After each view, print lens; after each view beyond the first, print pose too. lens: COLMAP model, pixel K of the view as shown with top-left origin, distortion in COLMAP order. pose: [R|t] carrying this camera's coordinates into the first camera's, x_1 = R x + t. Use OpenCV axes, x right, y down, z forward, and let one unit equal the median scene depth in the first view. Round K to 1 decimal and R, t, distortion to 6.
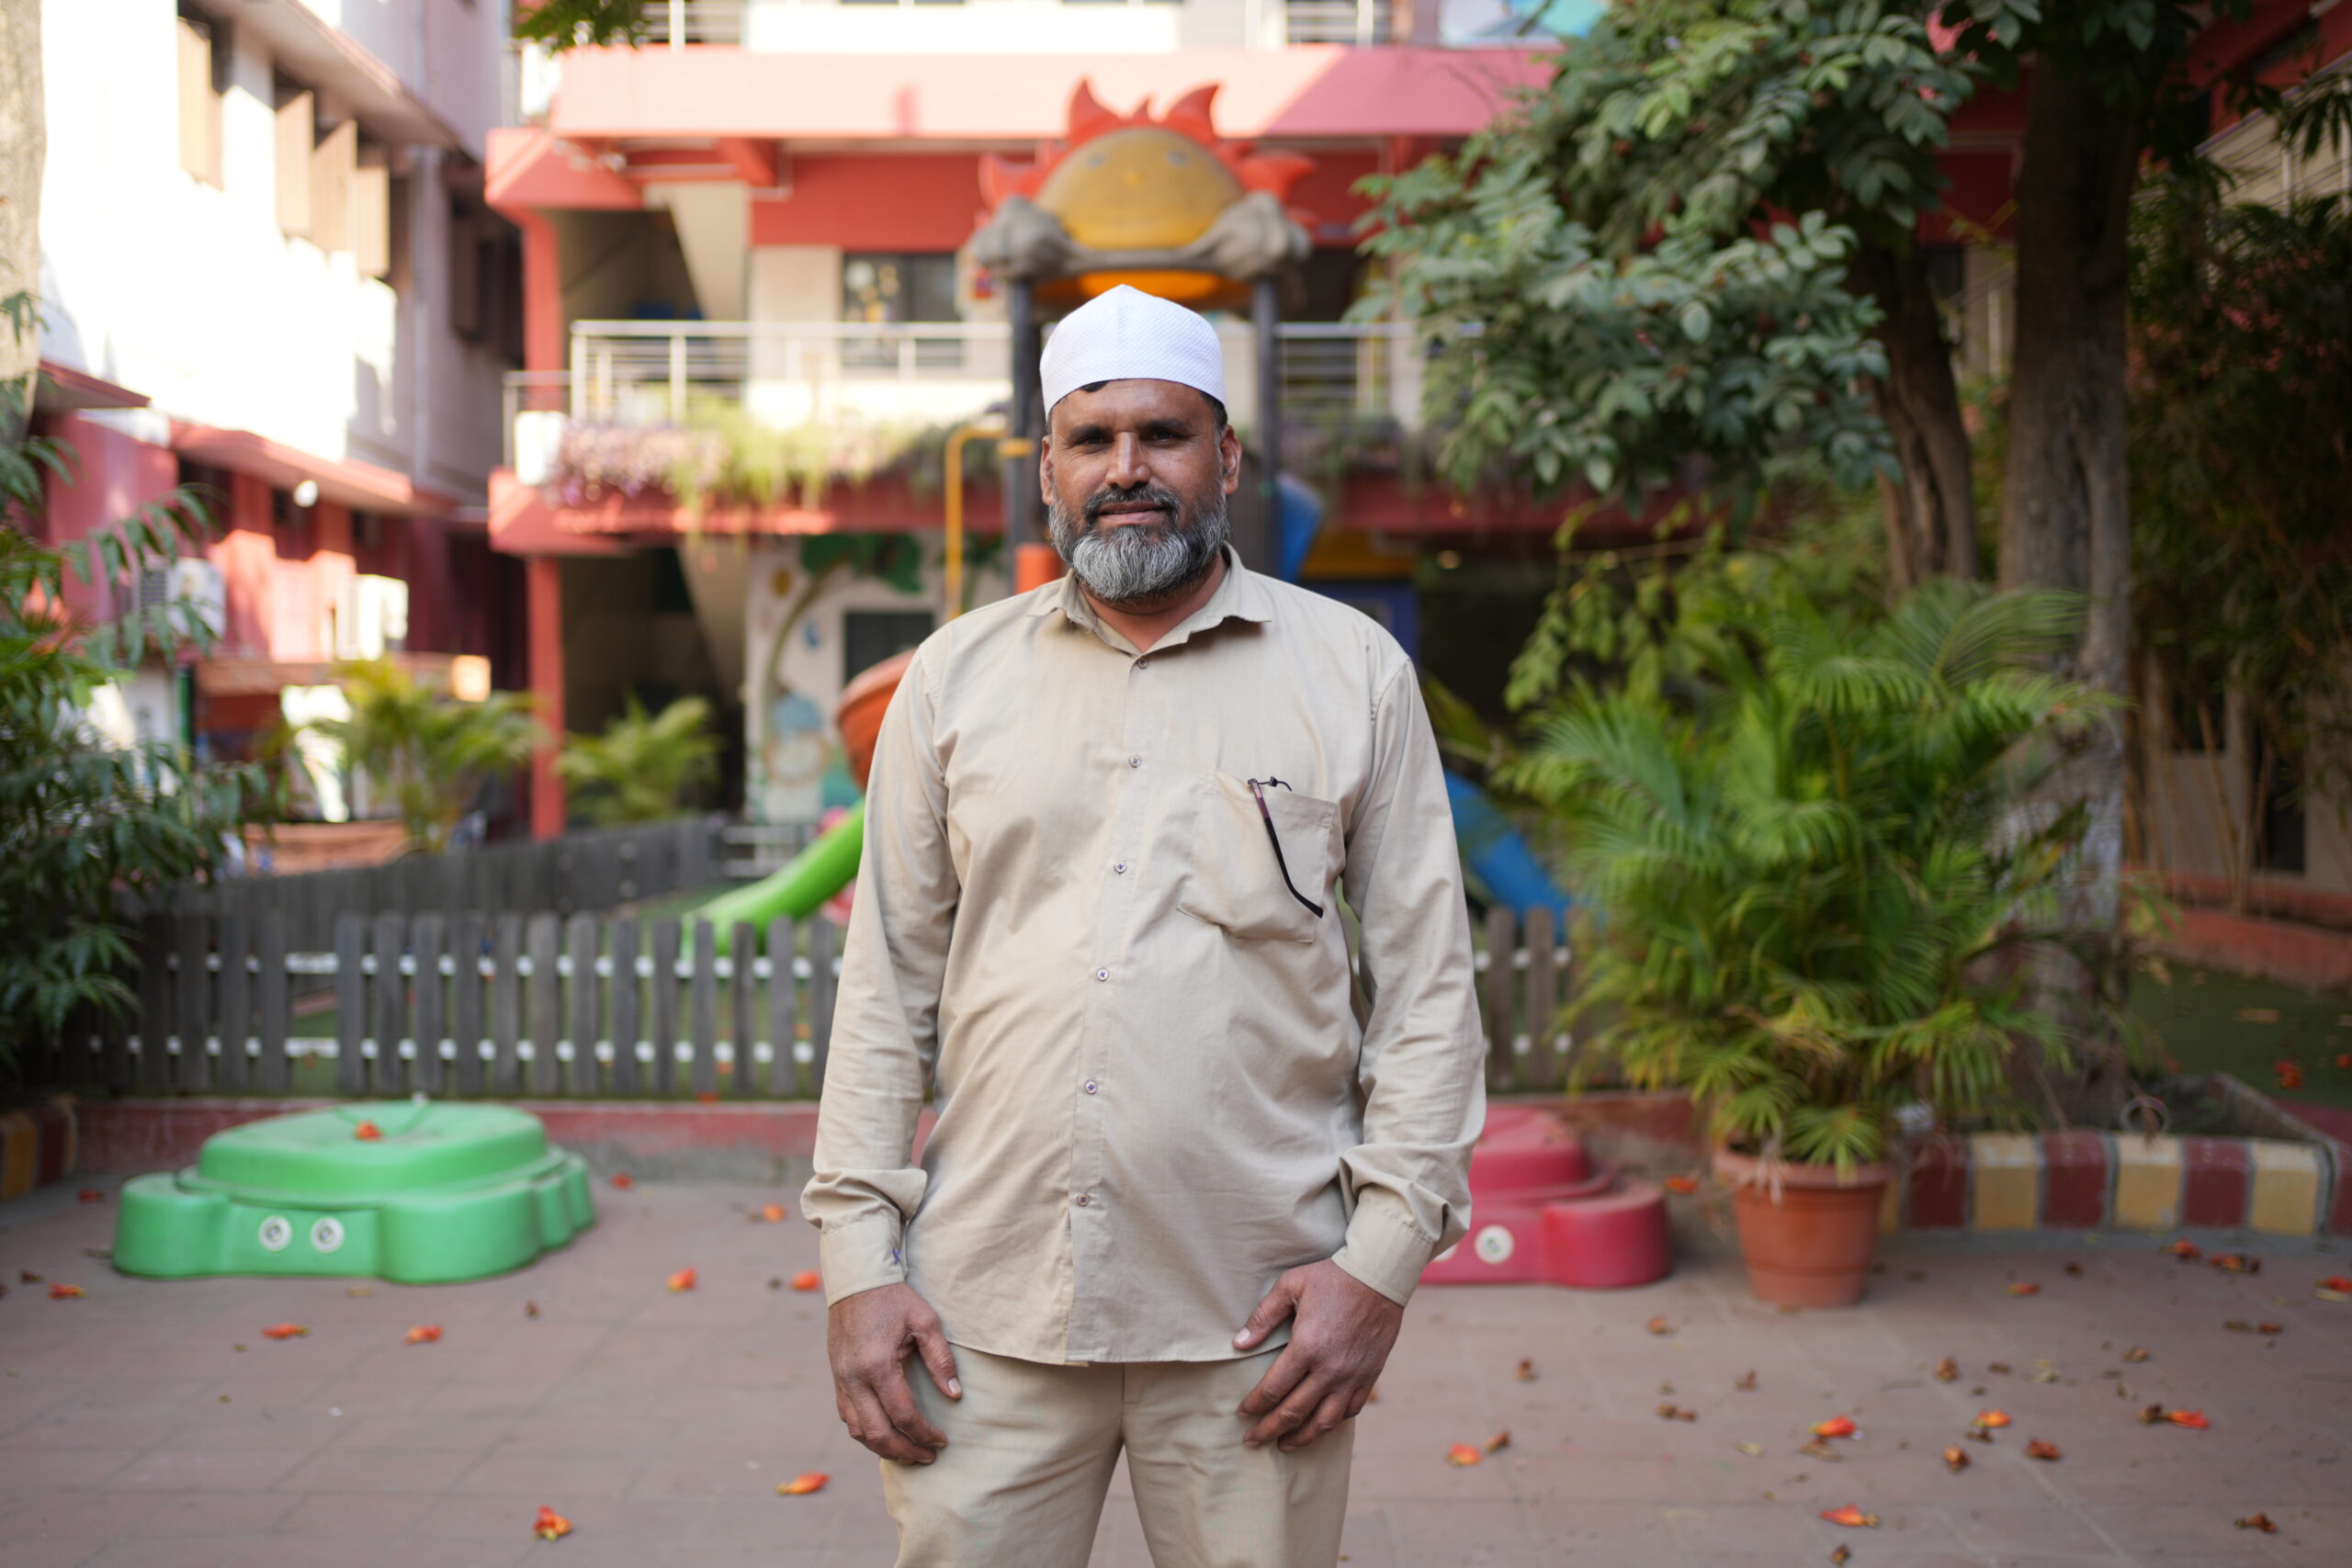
lens RADIAL K [[2376.7, 0, 1176.0], [0, 2376.7, 784.0], [0, 0, 1]] dist [-0.036315, 0.176180]
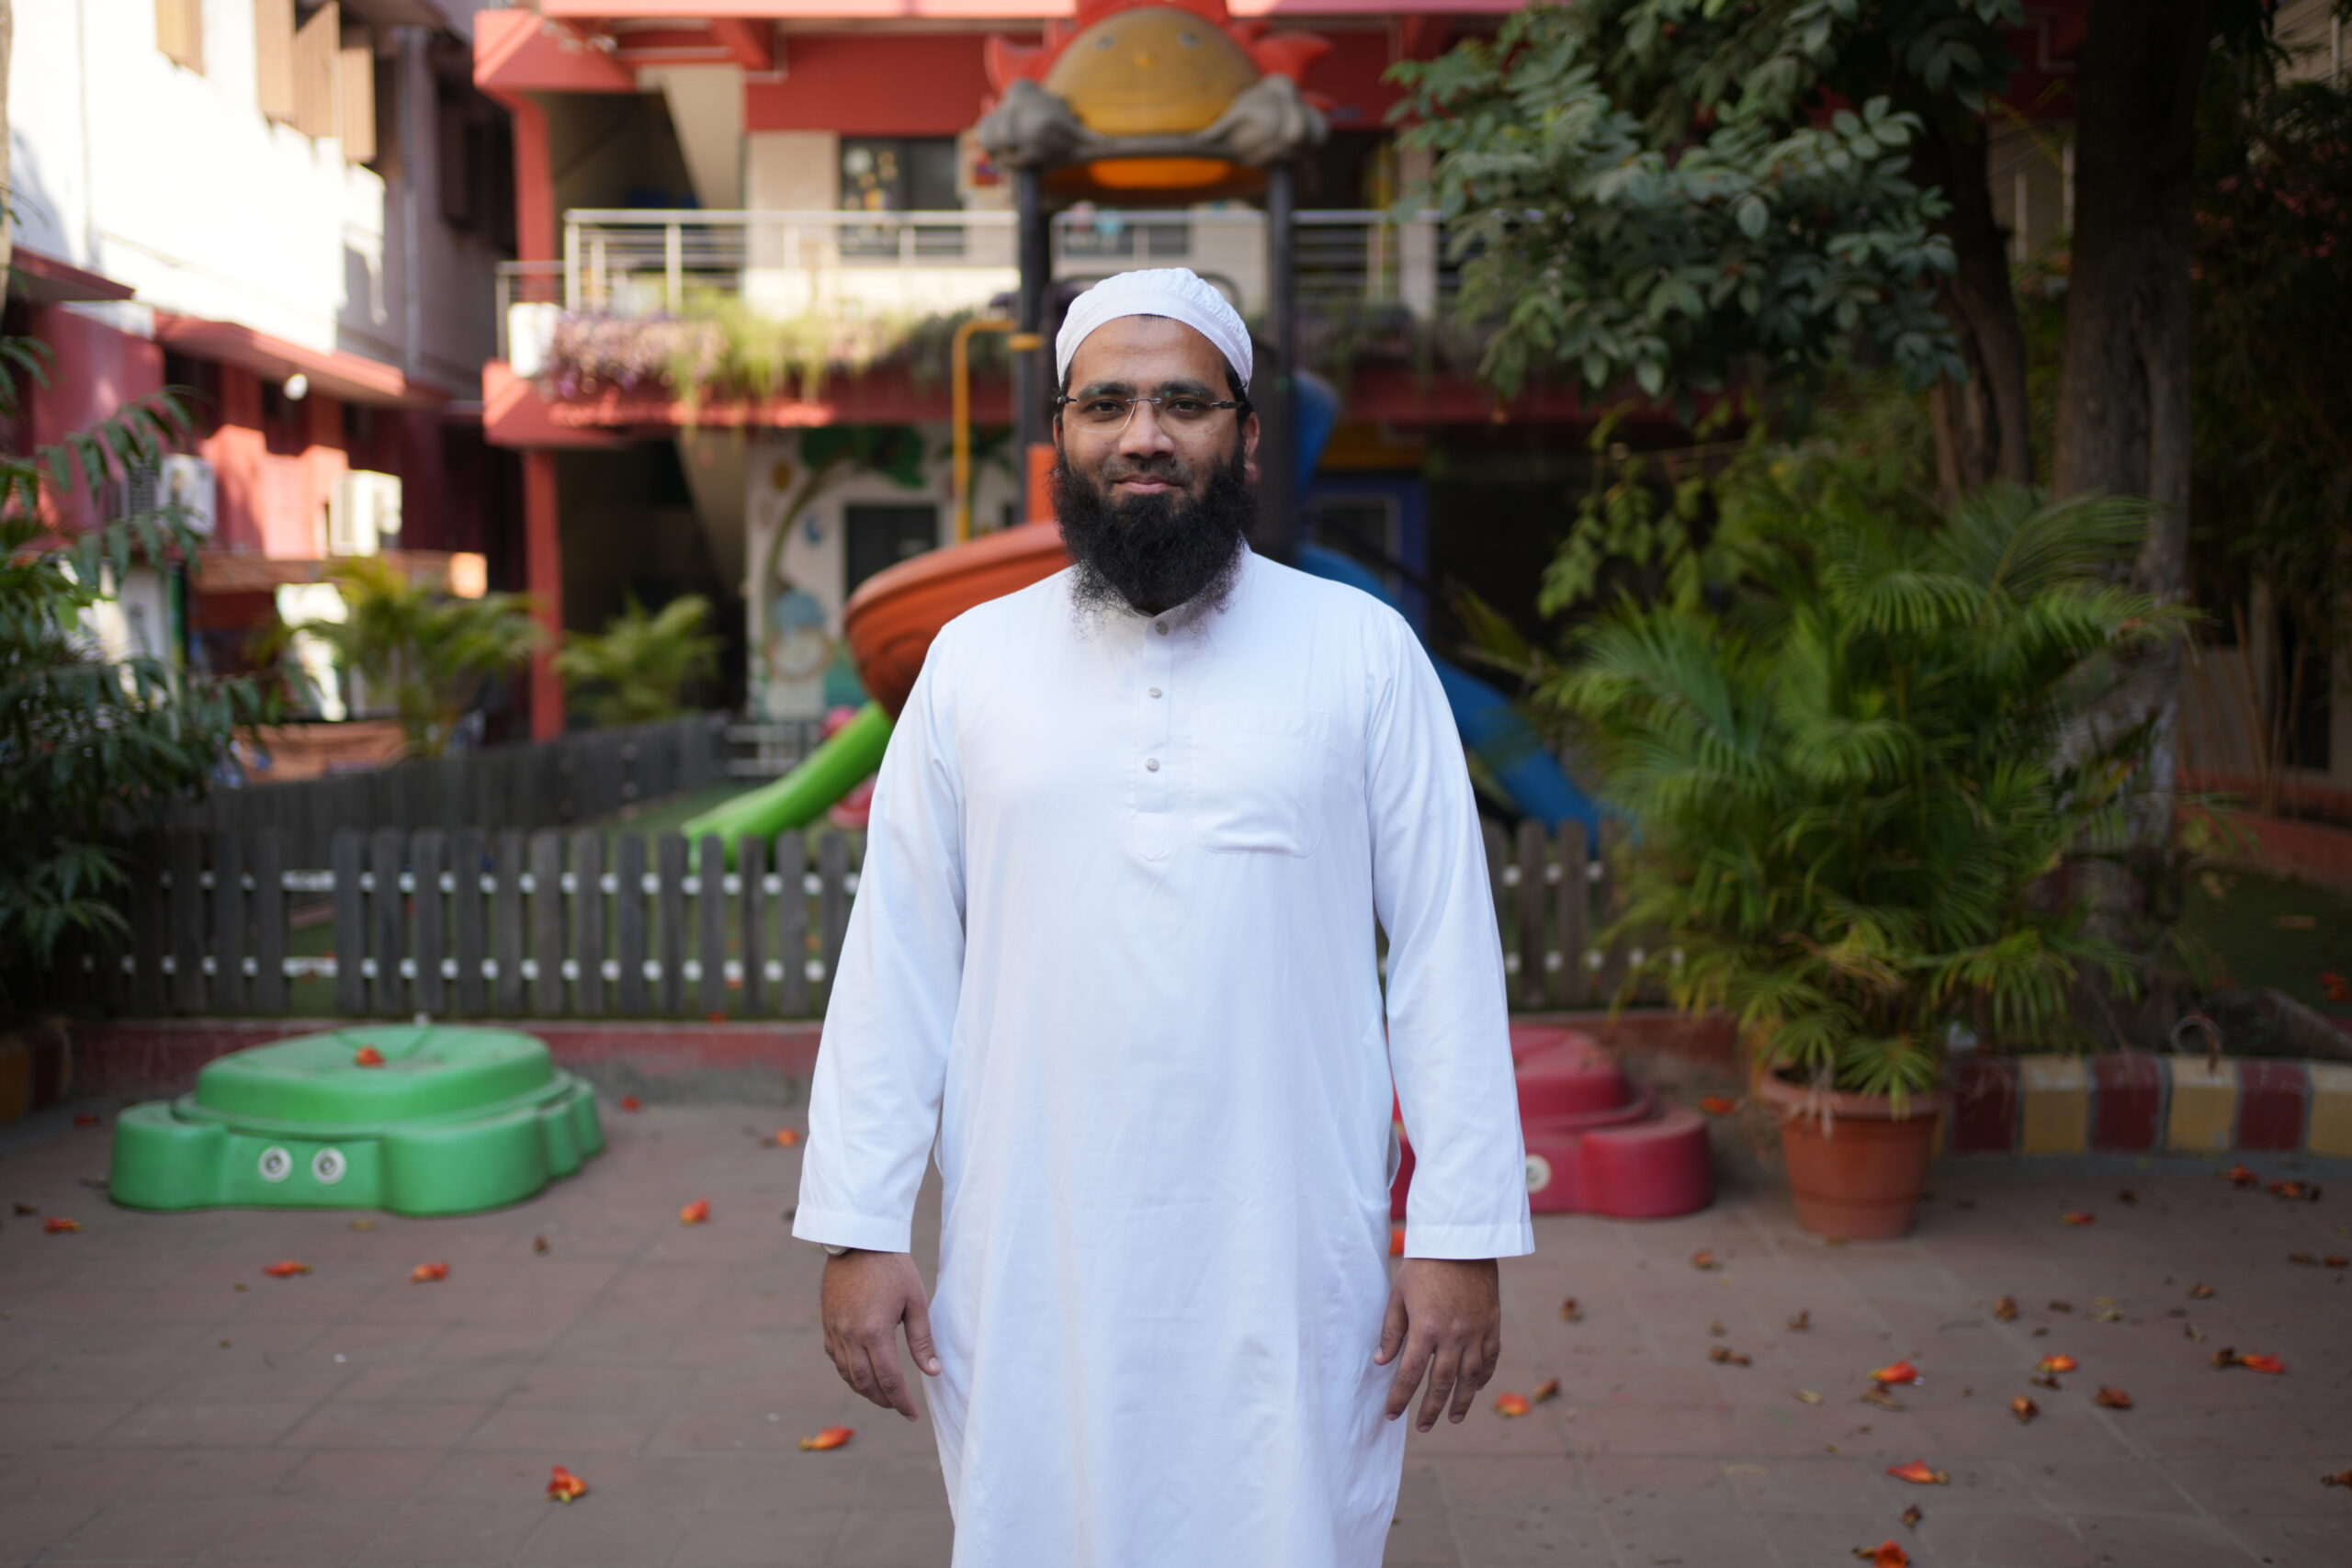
lens RADIAL K [[2376.7, 0, 1176.0], [0, 2376.7, 784.0], [0, 0, 1]] dist [-0.036315, 0.176180]
pose [[0.999997, -0.002433, 0.000333, -0.009494], [0.002415, 0.998906, 0.046700, -0.009160], [-0.000447, -0.046699, 0.998909, 0.032229]]
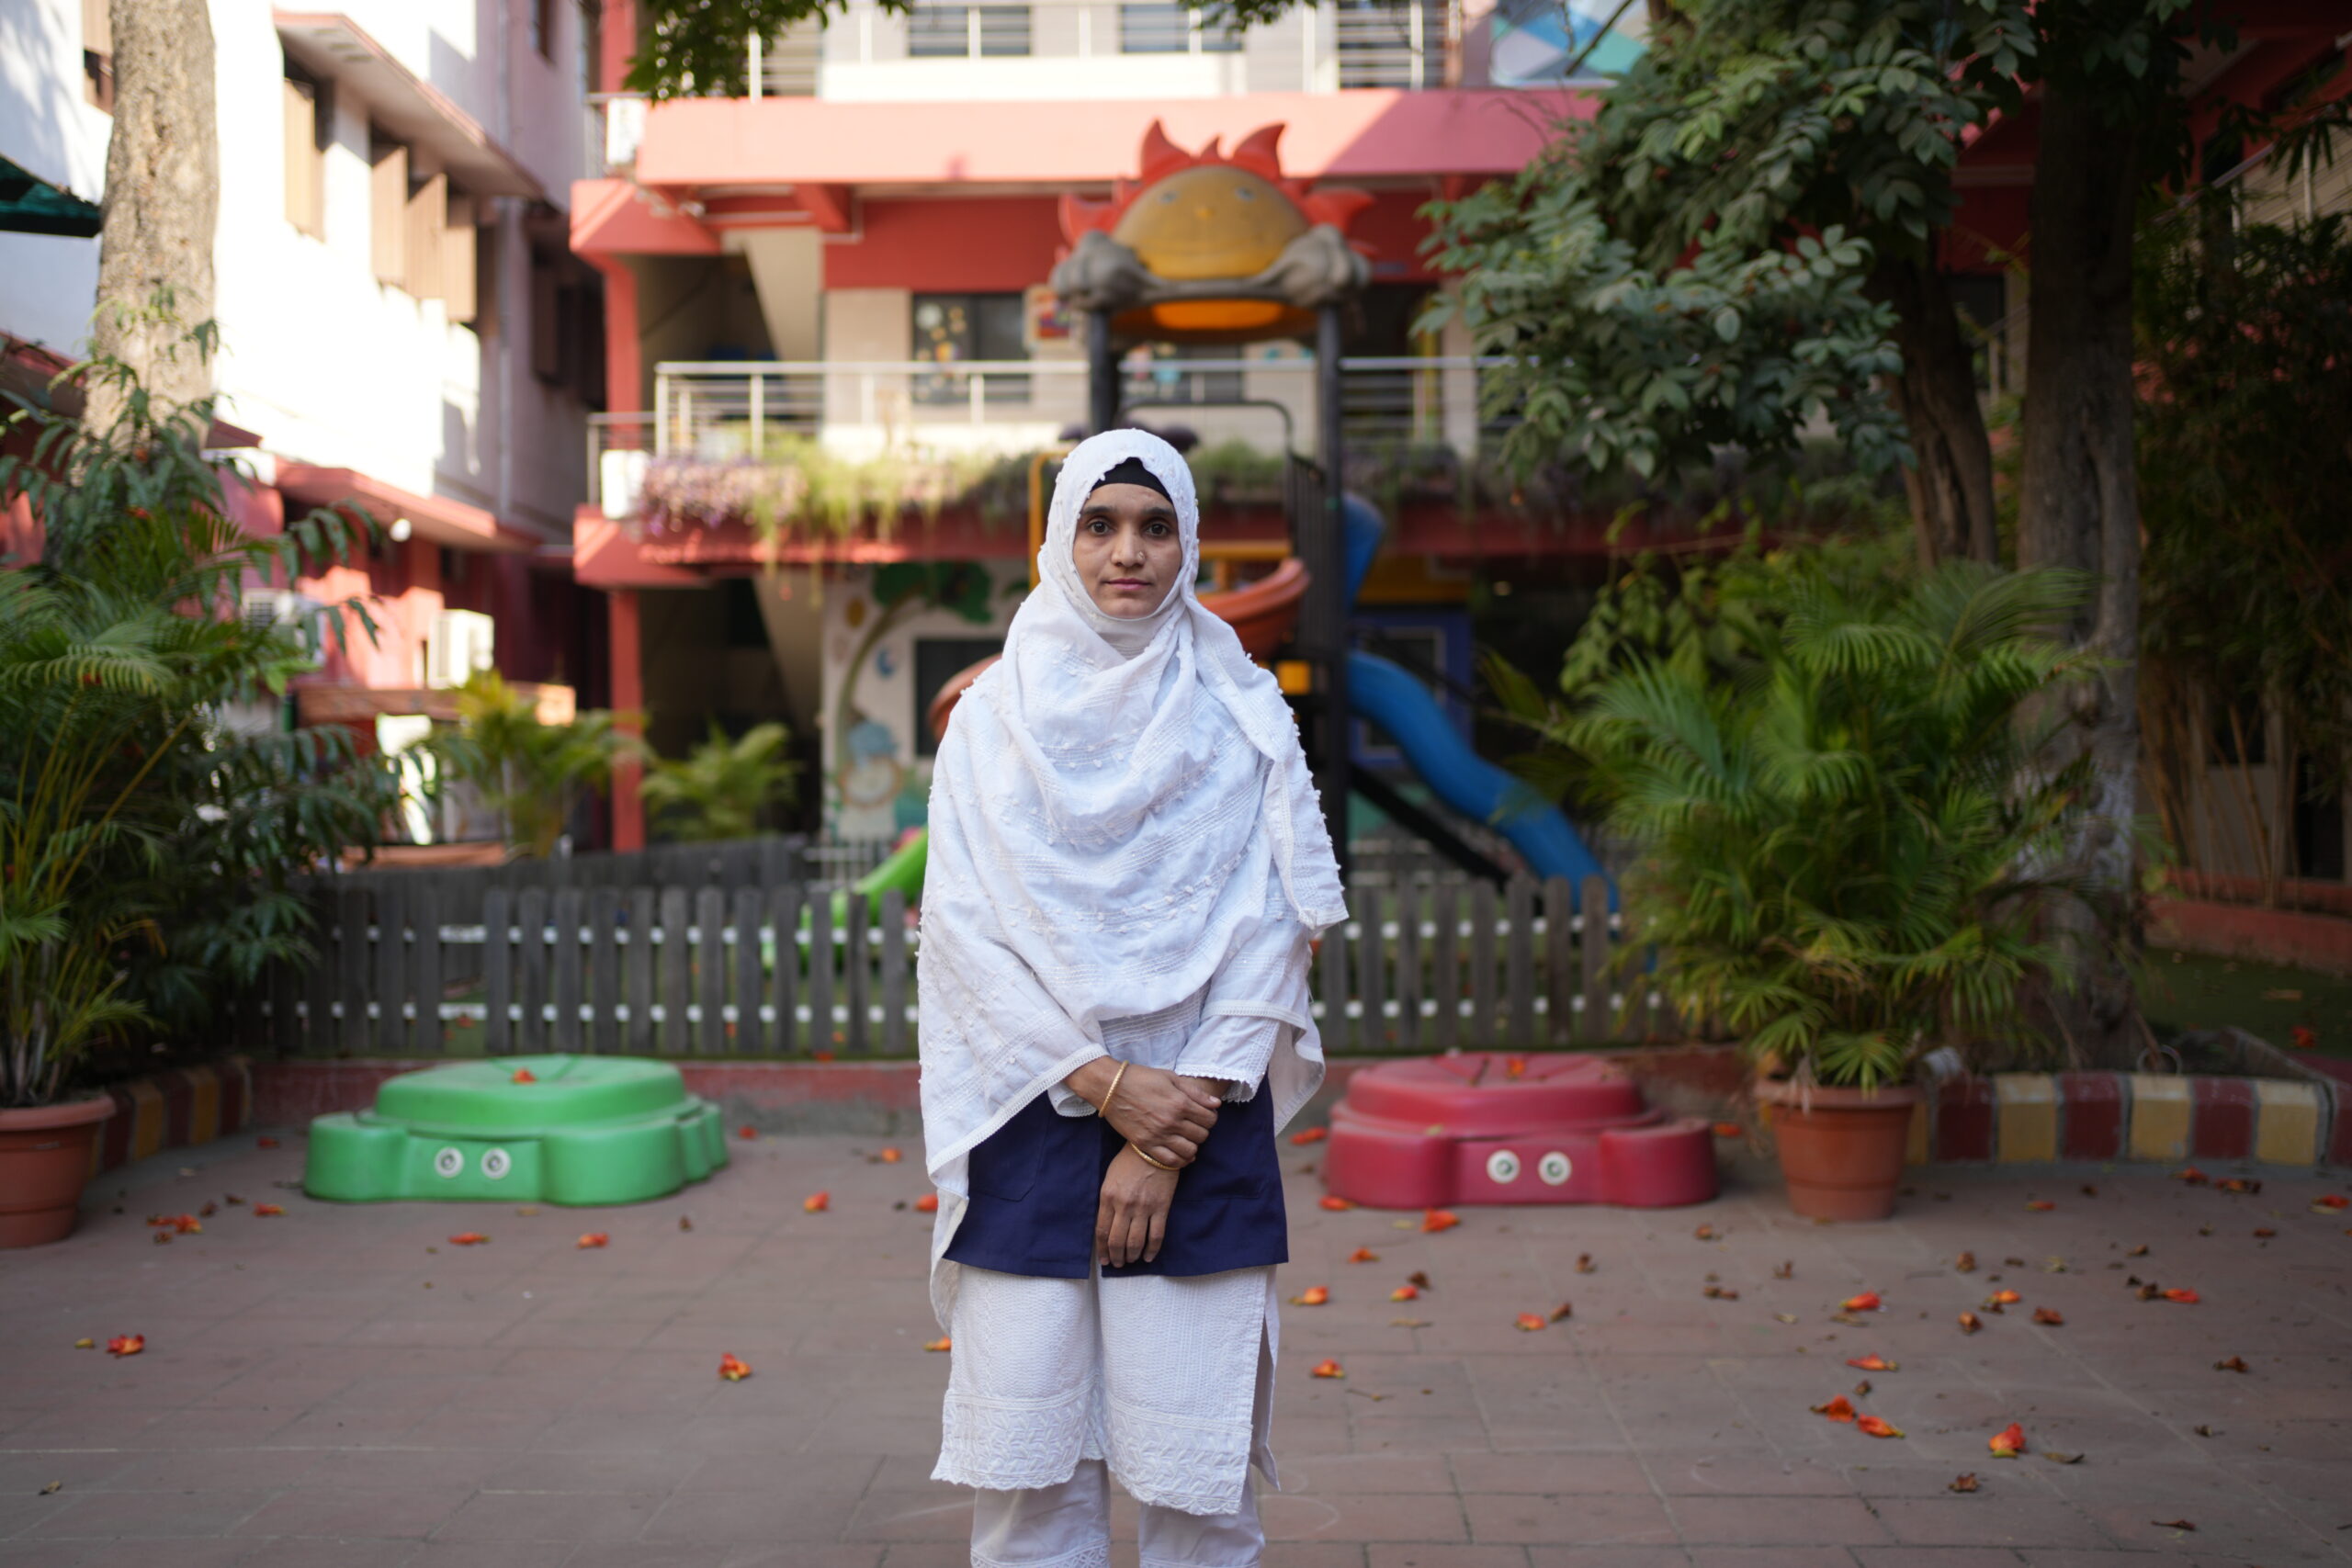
lens RADIAL K [[2376.7, 0, 1176.0], [0, 2376.7, 784.0], [0, 0, 1]] dist [-0.036315, 0.176180]
pose [[0.999743, -0.005861, -0.021894, -0.013355], [0.005446, 0.999805, -0.018999, 0.030839], [0.022001, 0.018875, 0.999580, -0.086992]]
